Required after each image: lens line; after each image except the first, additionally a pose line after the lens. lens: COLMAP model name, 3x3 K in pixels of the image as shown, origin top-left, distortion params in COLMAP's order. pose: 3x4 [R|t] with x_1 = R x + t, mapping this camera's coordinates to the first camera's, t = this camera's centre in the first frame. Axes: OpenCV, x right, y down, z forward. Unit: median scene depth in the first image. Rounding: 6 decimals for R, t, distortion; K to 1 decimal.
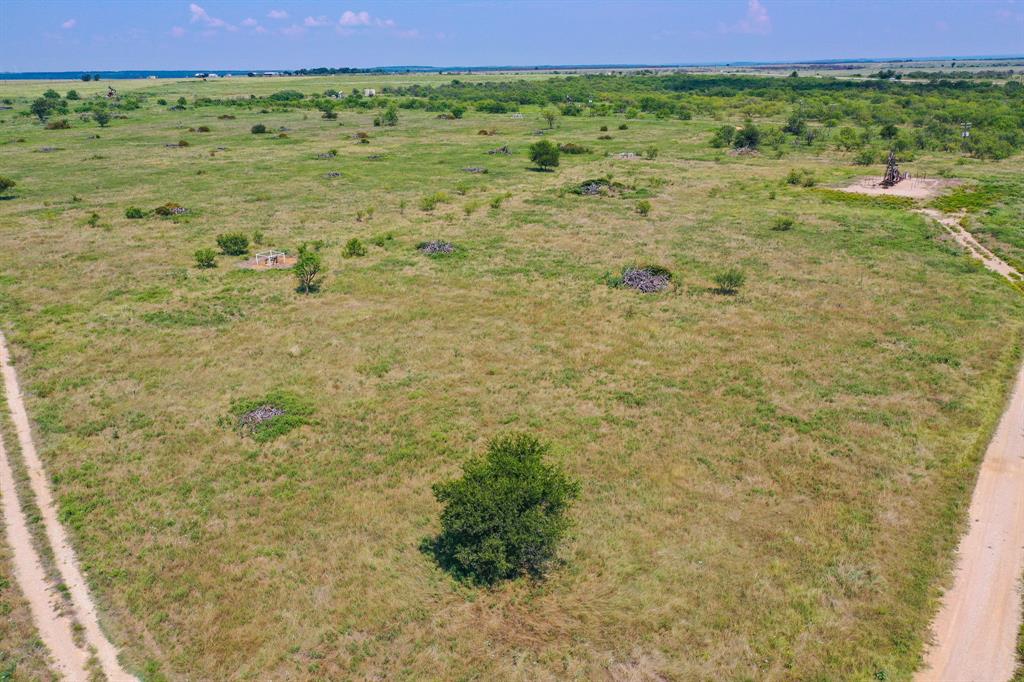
lens RADIAL K [[802.5, 0, 512.0], [0, 802.5, 341.0], [0, 0, 1]] dist [0.006979, 0.006530]
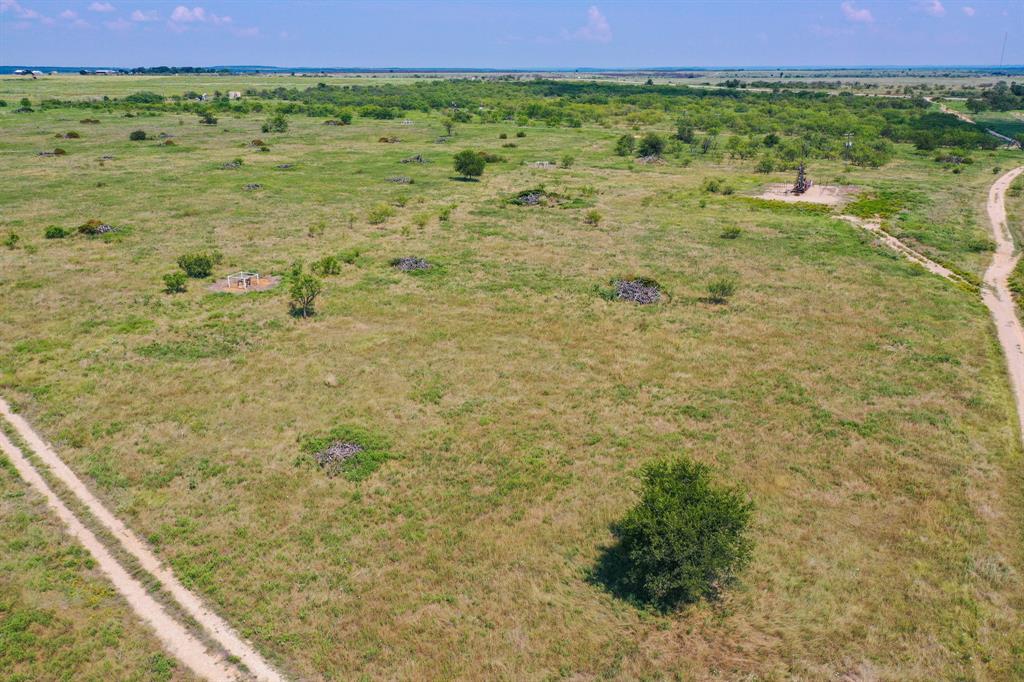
lens RADIAL K [[802.5, 0, 512.0], [0, 802.5, 341.0], [0, 0, 1]] dist [0.006979, 0.006530]
pose [[0.983822, -0.042251, 0.174093, -0.104061], [0.042762, 0.999085, 0.000816, -0.012279], [-0.173968, 0.006642, 0.984729, 0.008878]]
